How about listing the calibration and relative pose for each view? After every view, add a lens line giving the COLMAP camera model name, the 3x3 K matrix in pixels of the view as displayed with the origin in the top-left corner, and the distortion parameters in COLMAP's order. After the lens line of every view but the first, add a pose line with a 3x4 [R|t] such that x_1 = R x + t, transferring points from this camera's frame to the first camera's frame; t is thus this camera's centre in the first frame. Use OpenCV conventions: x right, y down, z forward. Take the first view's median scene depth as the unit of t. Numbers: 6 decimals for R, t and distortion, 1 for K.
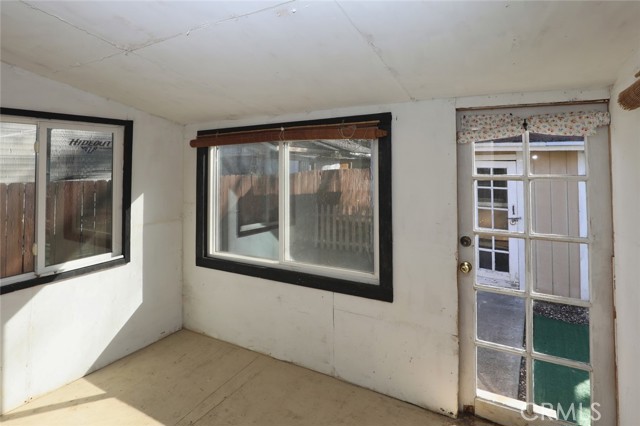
lens RADIAL K [[325.8, 0, 319.1], [0, 325.8, 188.4], [0, 0, 1]] dist [-0.002367, -0.000729]
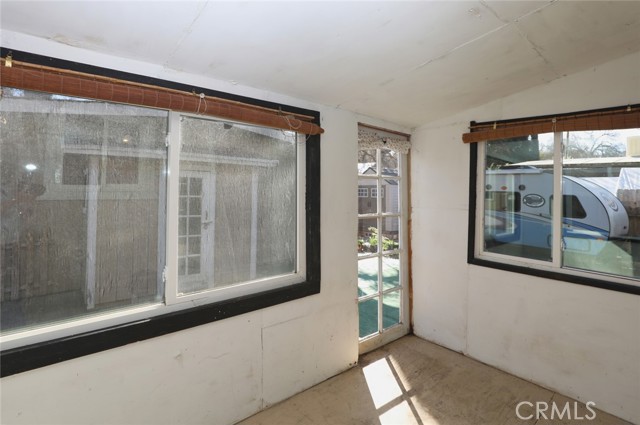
lens RADIAL K [[316.8, 0, 320.9], [0, 316.8, 200.3], [0, 0, 1]] dist [-0.001546, -0.000212]
pose [[0.367298, -0.025164, 0.929763, -0.707235], [0.035949, 0.999271, 0.012844, 0.038104], [-0.929409, 0.028707, 0.367934, 0.599795]]
